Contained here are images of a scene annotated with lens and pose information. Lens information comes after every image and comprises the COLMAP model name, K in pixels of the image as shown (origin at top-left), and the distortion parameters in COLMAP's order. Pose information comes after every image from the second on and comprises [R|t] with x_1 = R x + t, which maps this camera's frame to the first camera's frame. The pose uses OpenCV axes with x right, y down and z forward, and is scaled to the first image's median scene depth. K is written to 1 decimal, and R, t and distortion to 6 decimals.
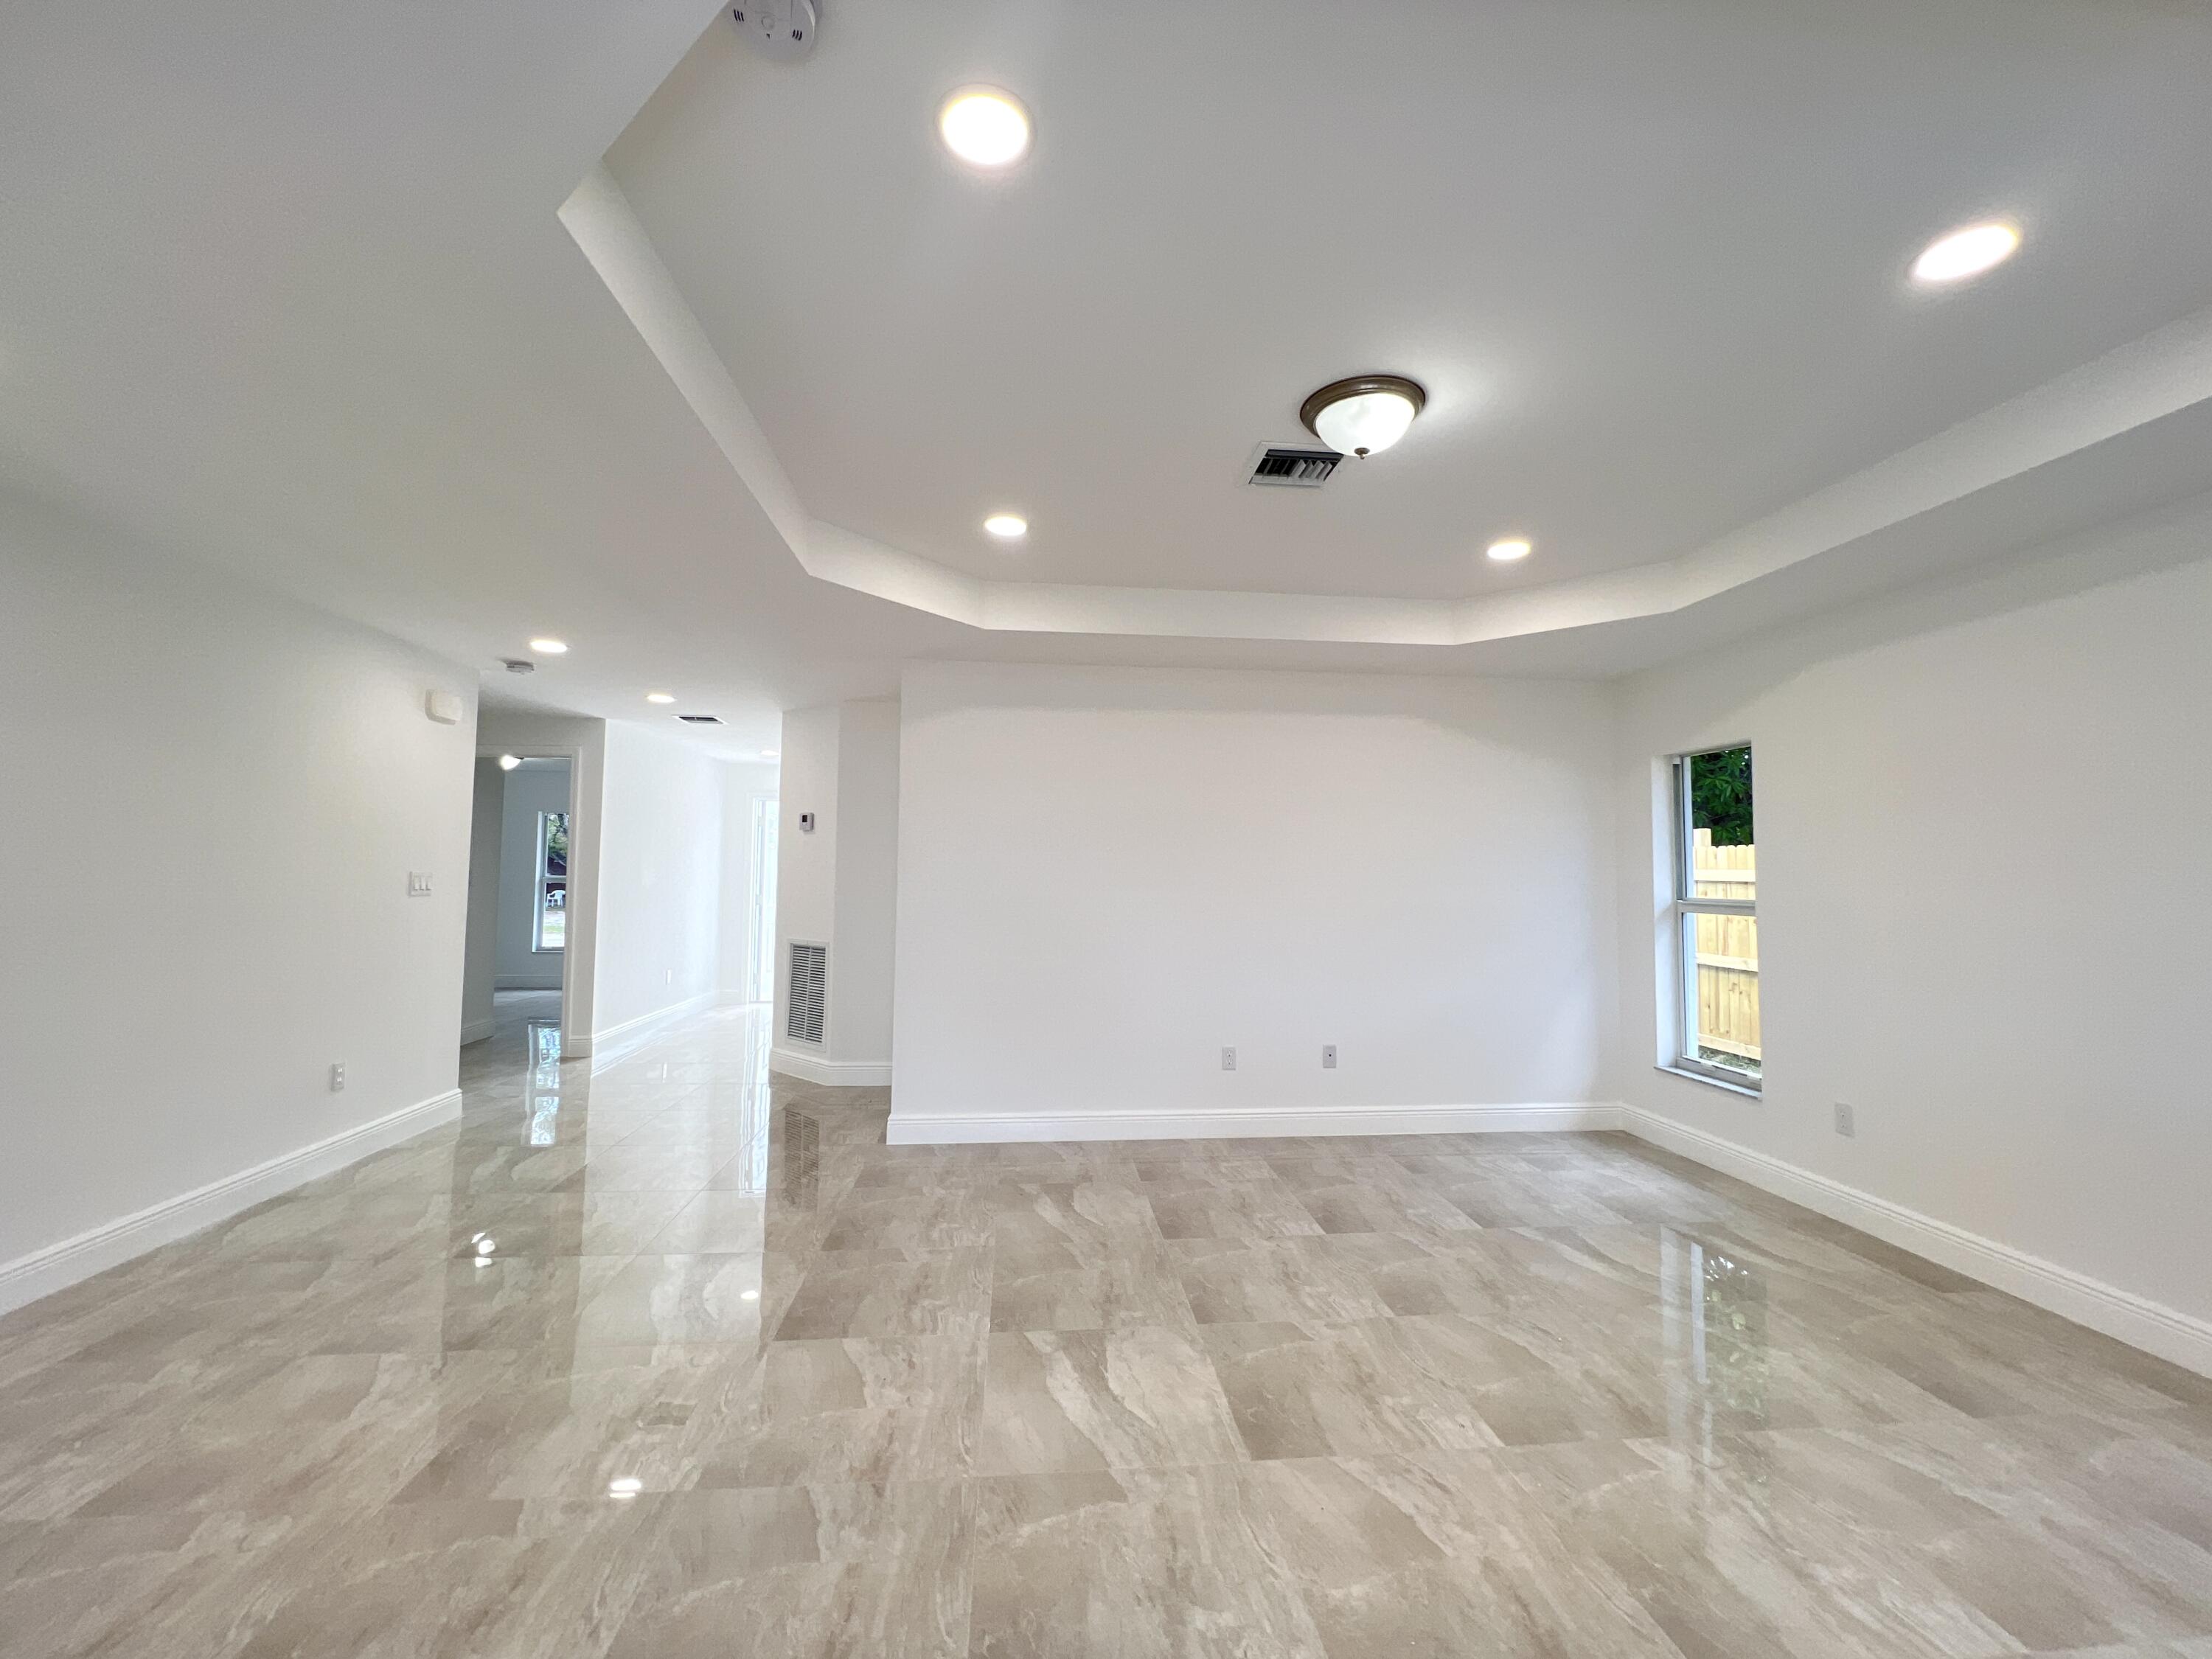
lens RADIAL K [[887.9, 0, 1107.4], [0, 887.9, 827.0], [0, 0, 1]] dist [-0.002451, 0.000810]
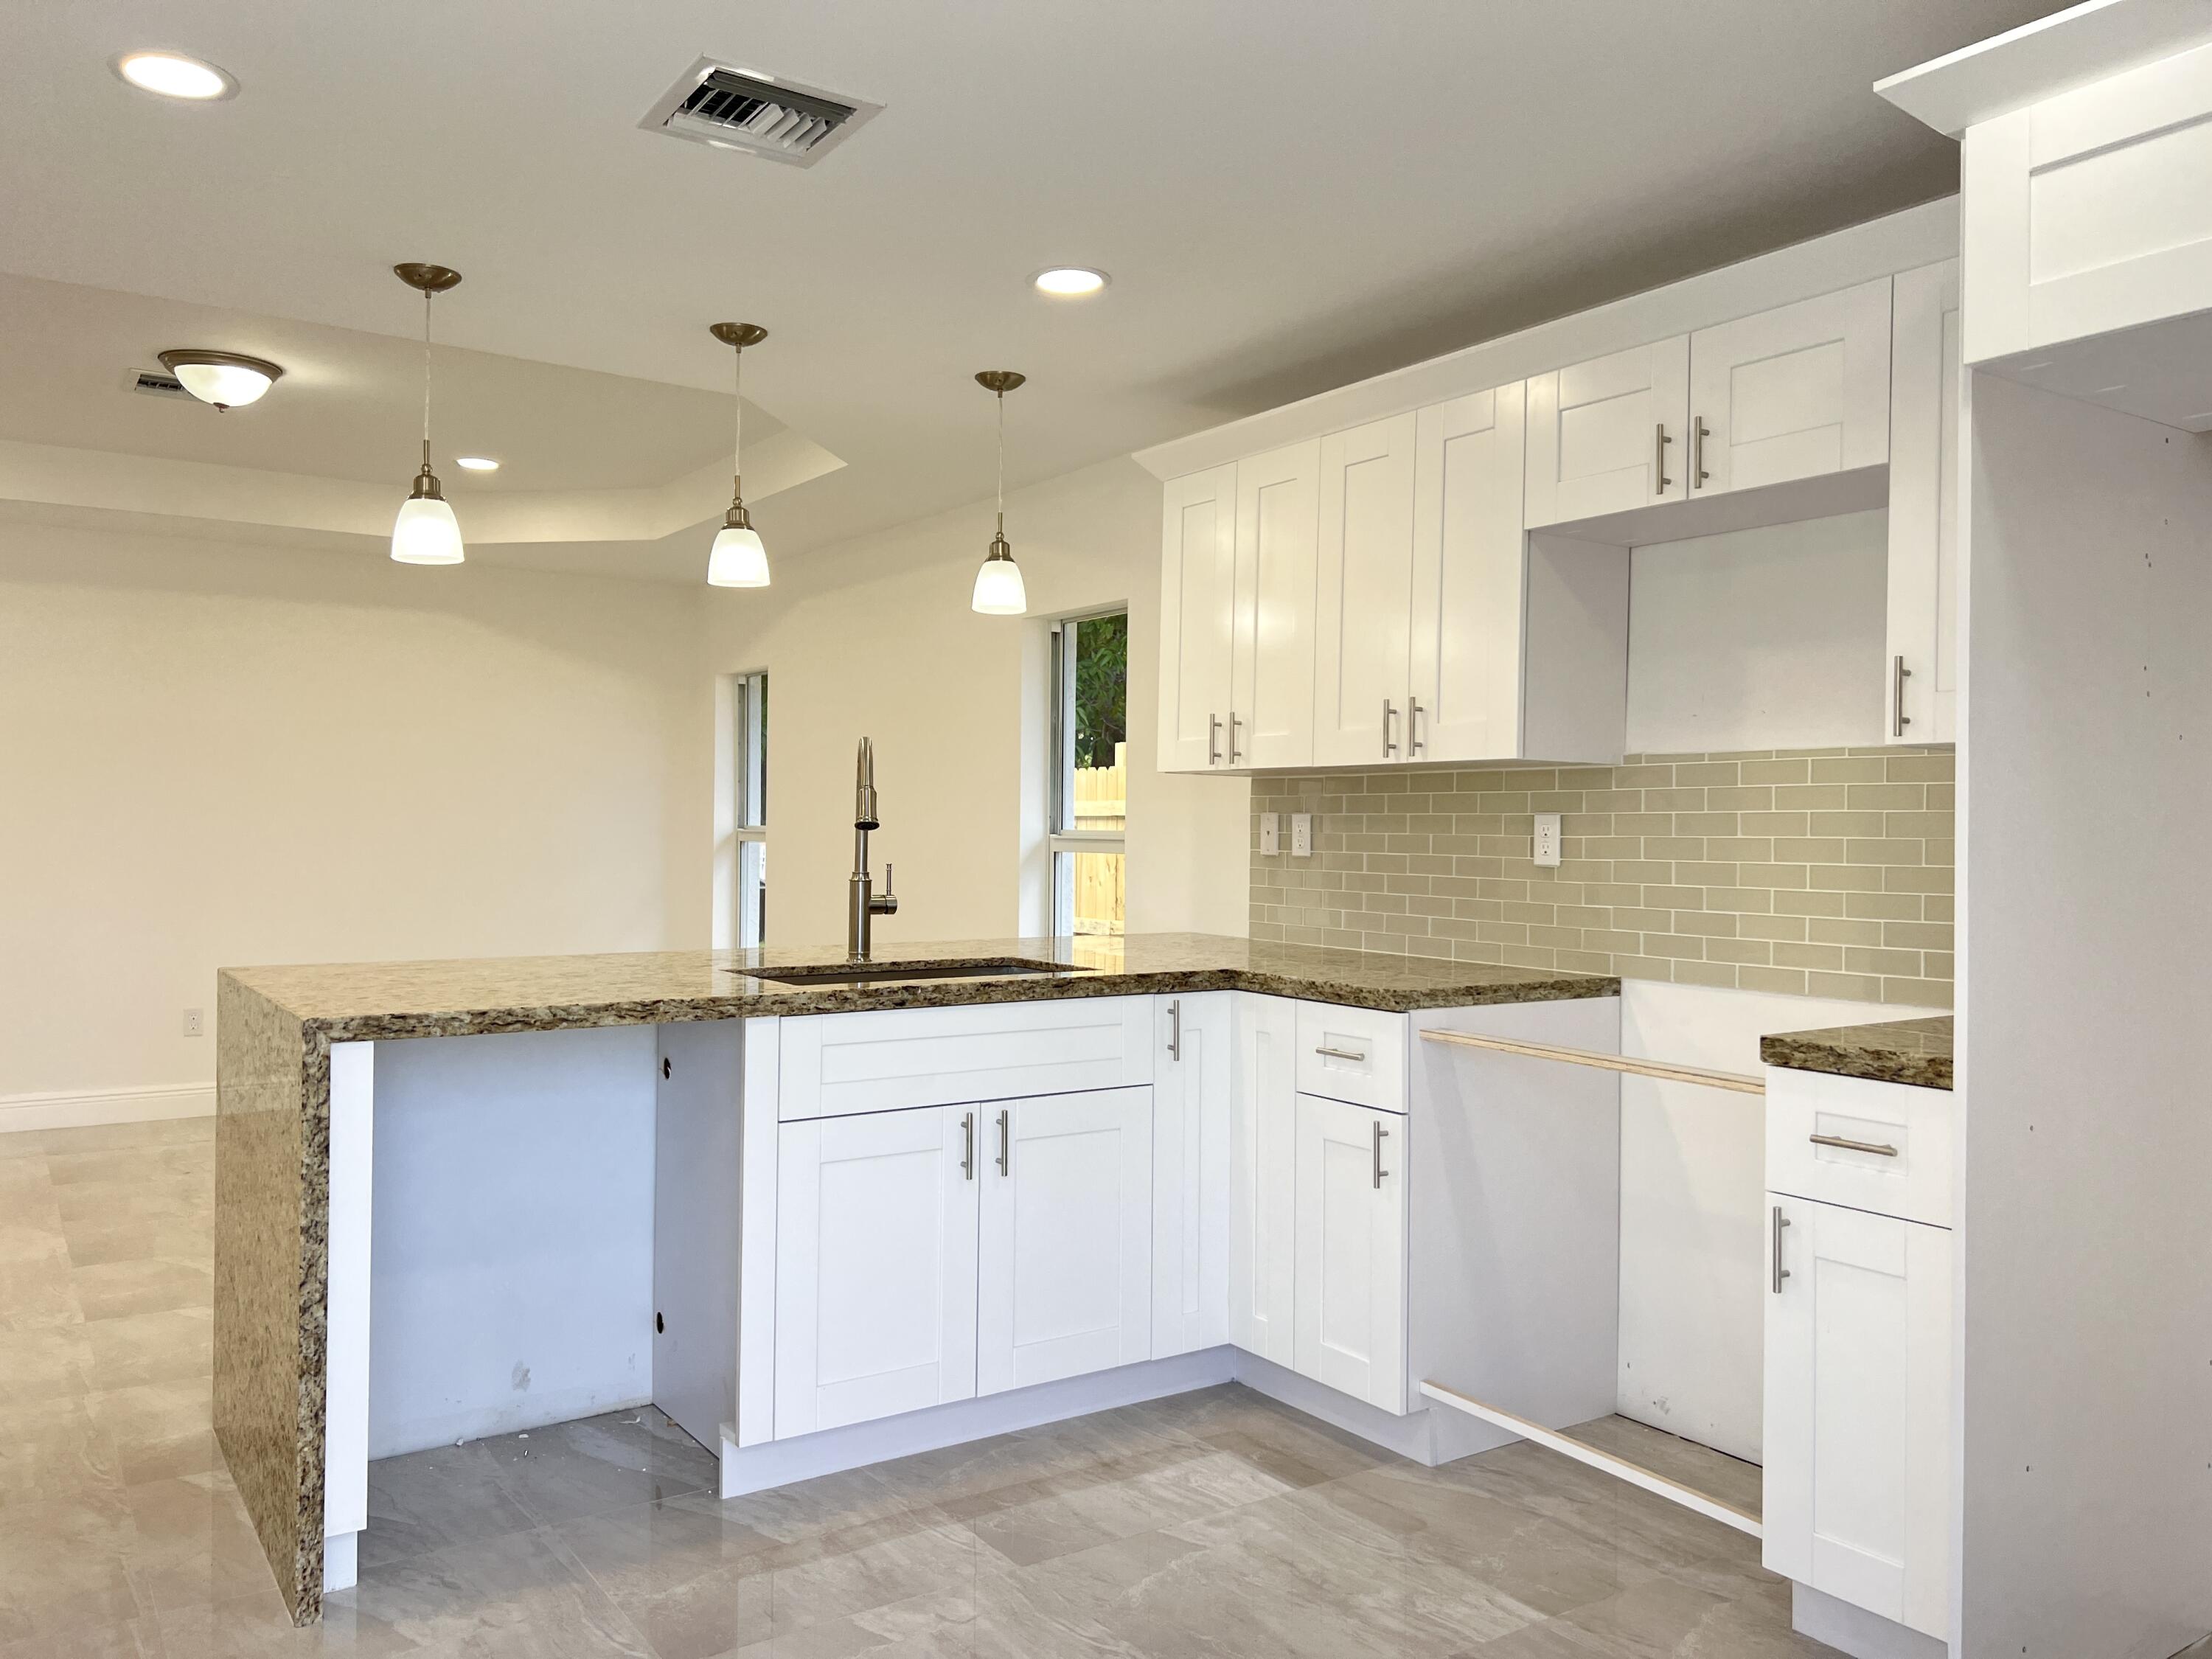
lens RADIAL K [[1660.8, 0, 1103.1], [0, 1660.8, 840.7], [0, 0, 1]] dist [0.090706, -0.123505]
pose [[0.879546, -0.004621, 0.475791, 0.193904], [-0.027386, 0.997804, 0.060317, -0.031395], [-0.475025, -0.066081, 0.877488, -1.062526]]
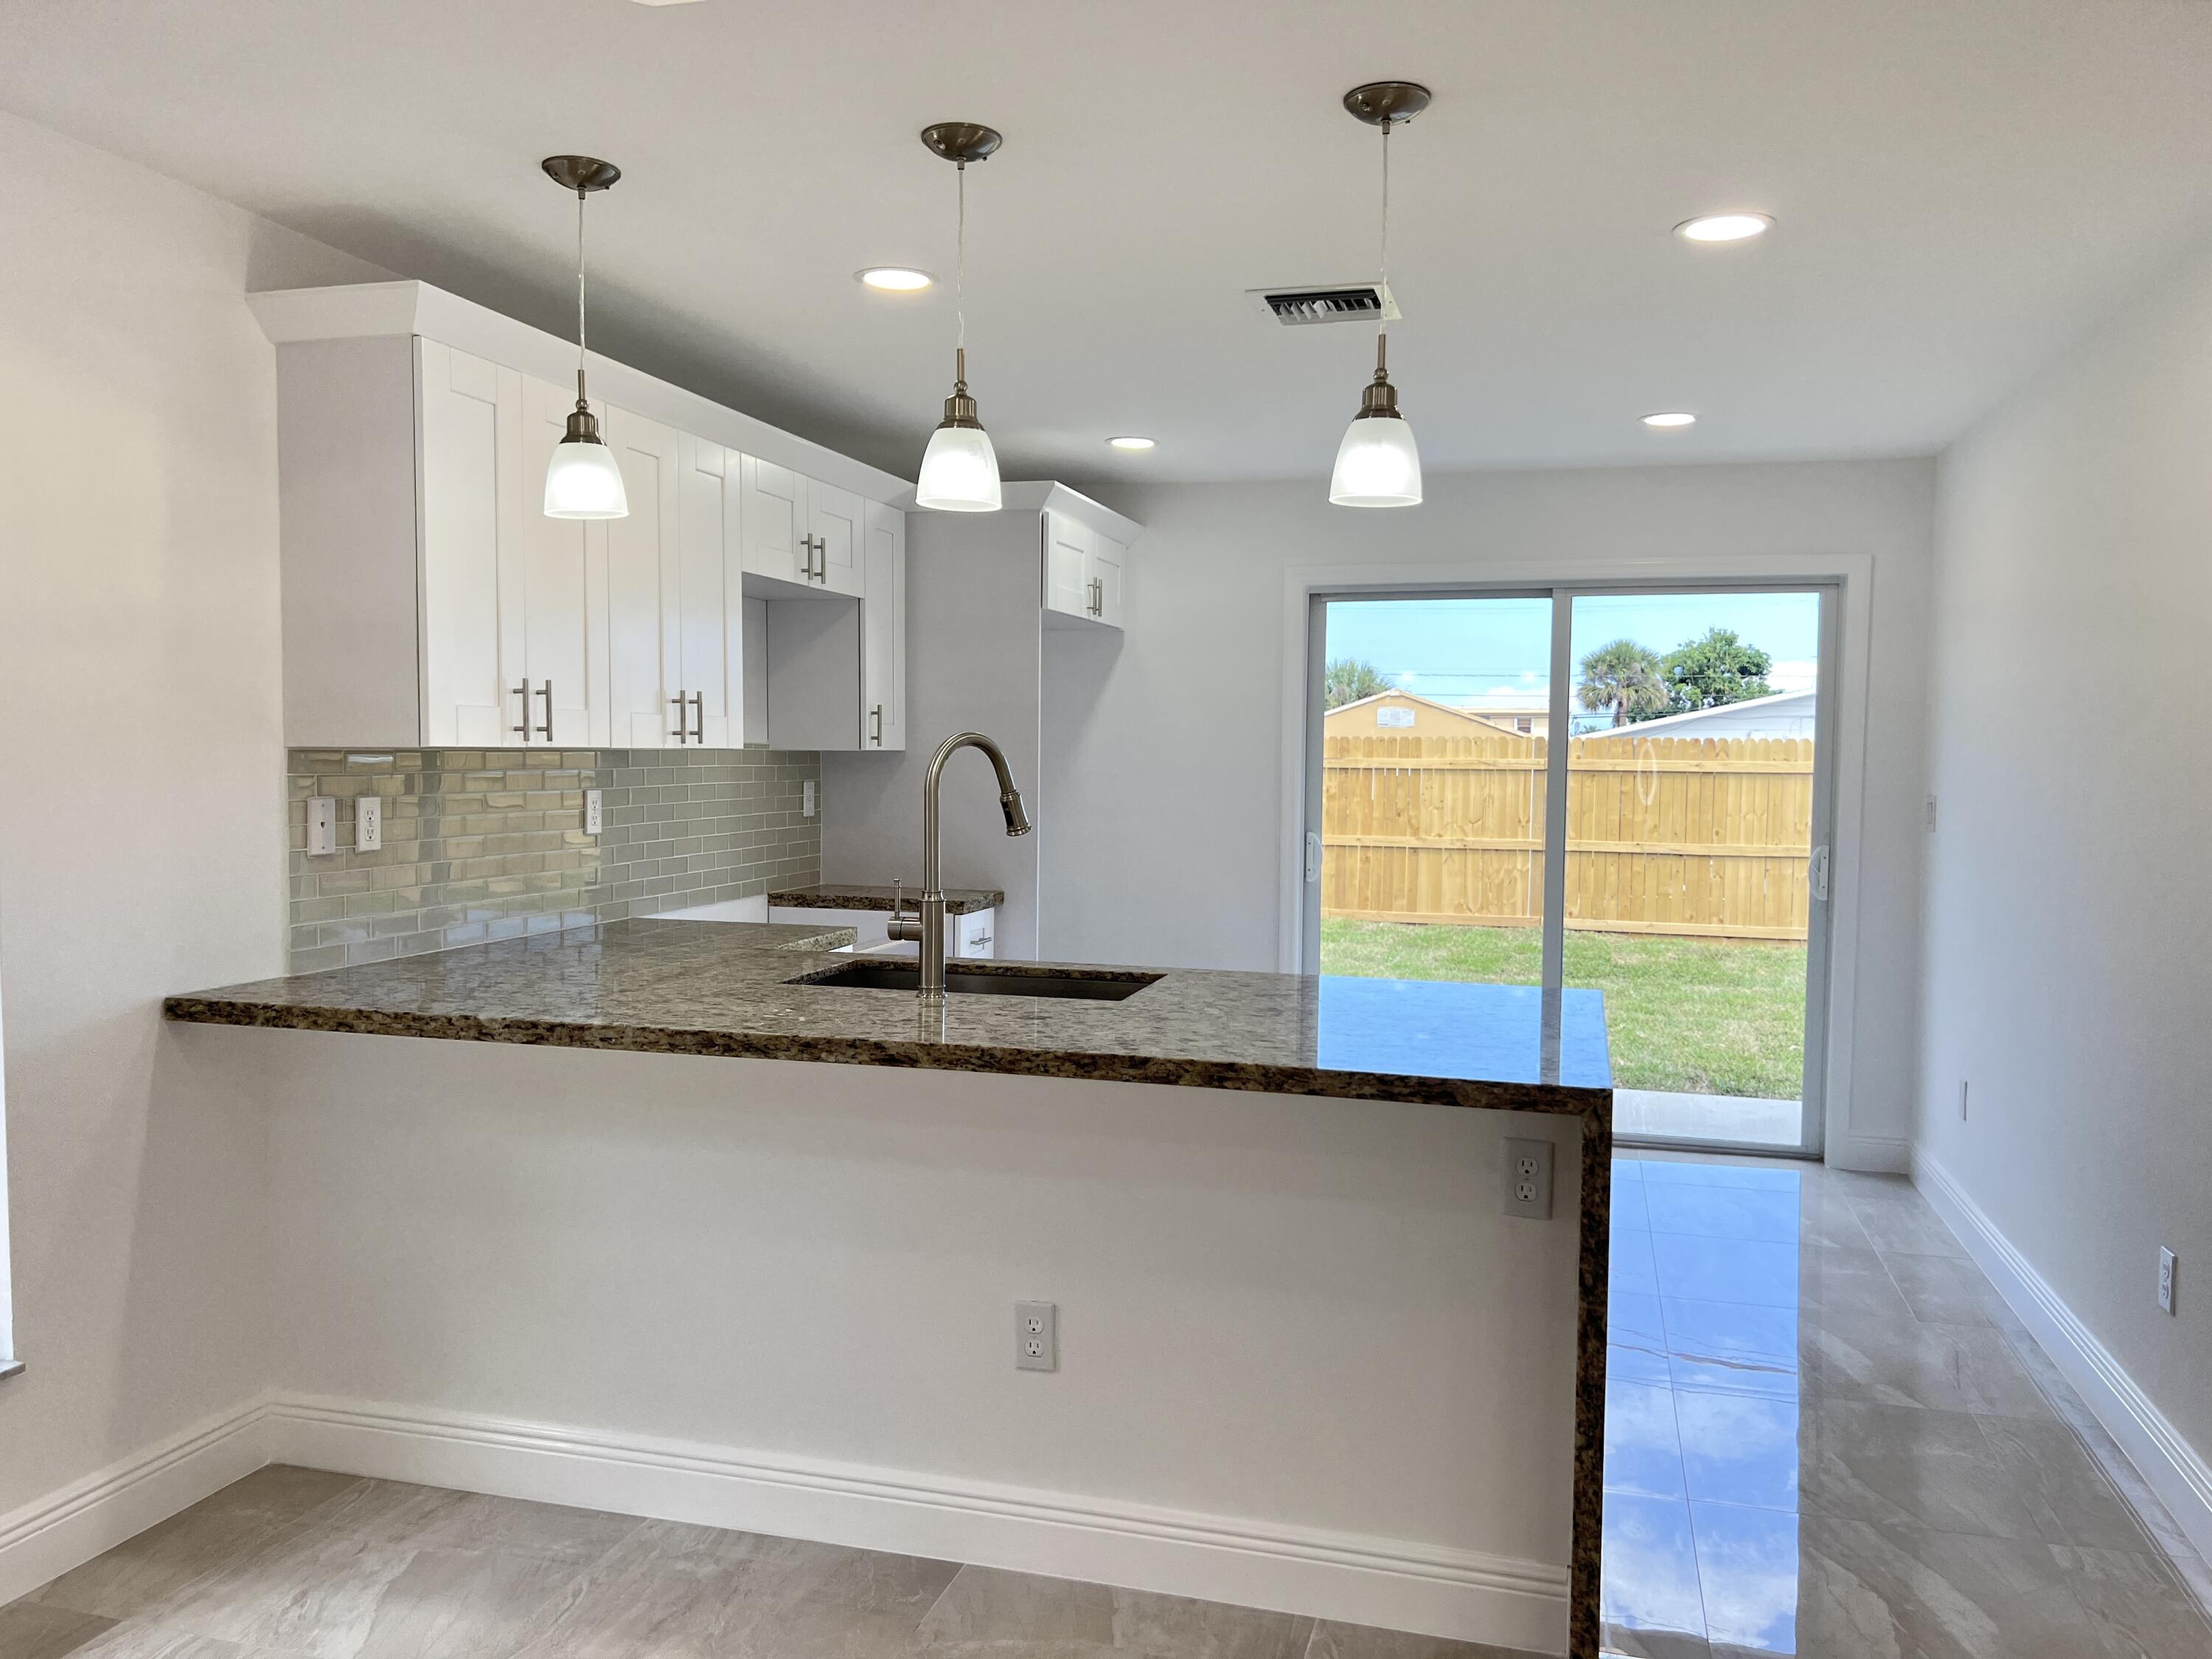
lens RADIAL K [[1660.8, 0, 1103.1], [0, 1660.8, 840.7], [0, 0, 1]] dist [0.090706, -0.123505]
pose [[-0.928598, -0.041722, 0.368733, 0.148166], [-0.041324, 0.999105, 0.008980, 0.025307], [-0.368778, -0.006899, -0.929492, 0.945585]]
